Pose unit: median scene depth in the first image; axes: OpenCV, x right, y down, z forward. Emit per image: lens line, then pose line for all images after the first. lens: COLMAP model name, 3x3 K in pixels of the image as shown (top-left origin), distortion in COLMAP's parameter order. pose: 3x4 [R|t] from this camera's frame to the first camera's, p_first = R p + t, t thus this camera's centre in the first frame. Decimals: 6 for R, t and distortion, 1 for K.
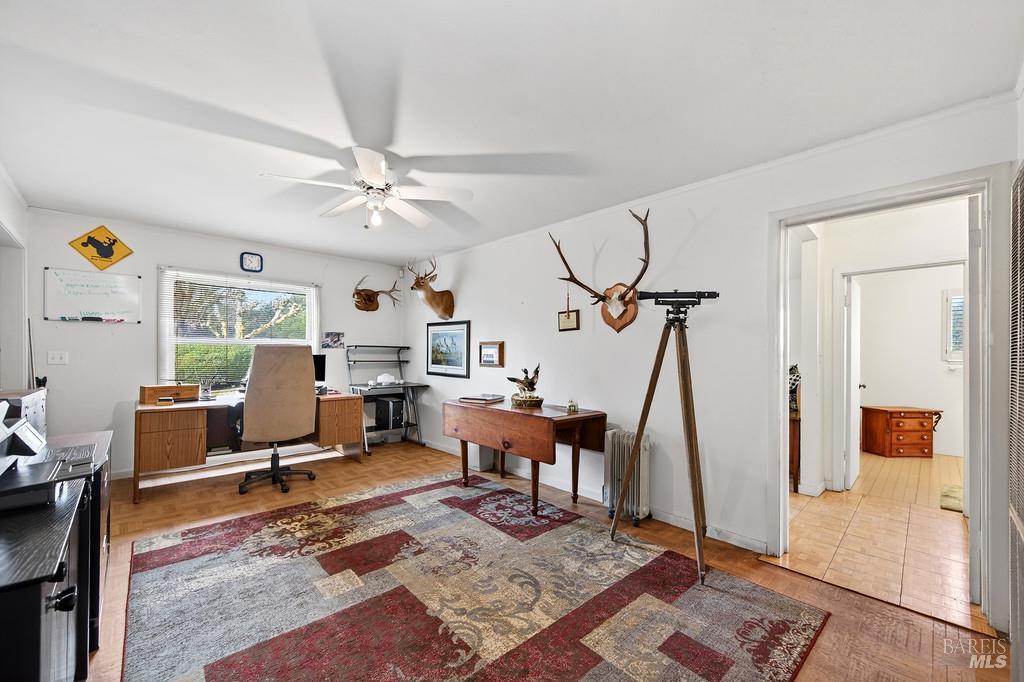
lens RADIAL K [[404.8, 0, 512.0], [0, 404.8, 341.0], [0, 0, 1]] dist [0.001220, -0.000119]
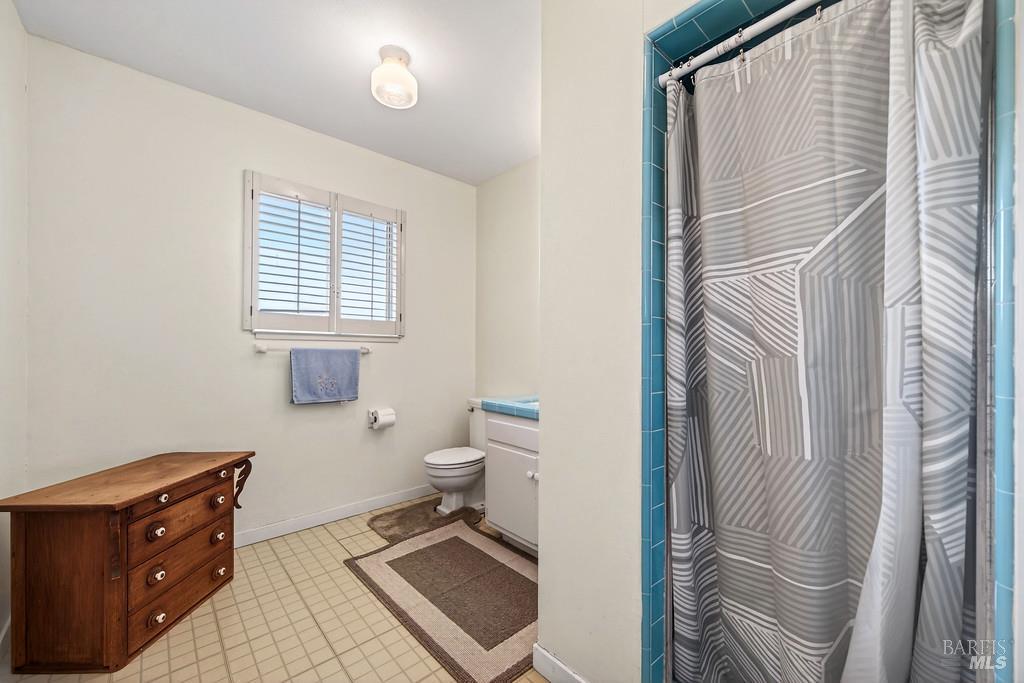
lens RADIAL K [[404.8, 0, 512.0], [0, 404.8, 341.5], [0, 0, 1]] dist [0.001220, -0.000119]
pose [[0.024950, -0.000846, 0.999688, 0.659709], [-0.008184, 0.999966, 0.001051, 0.059736], [-0.999655, -0.008208, 0.024942, 0.726170]]
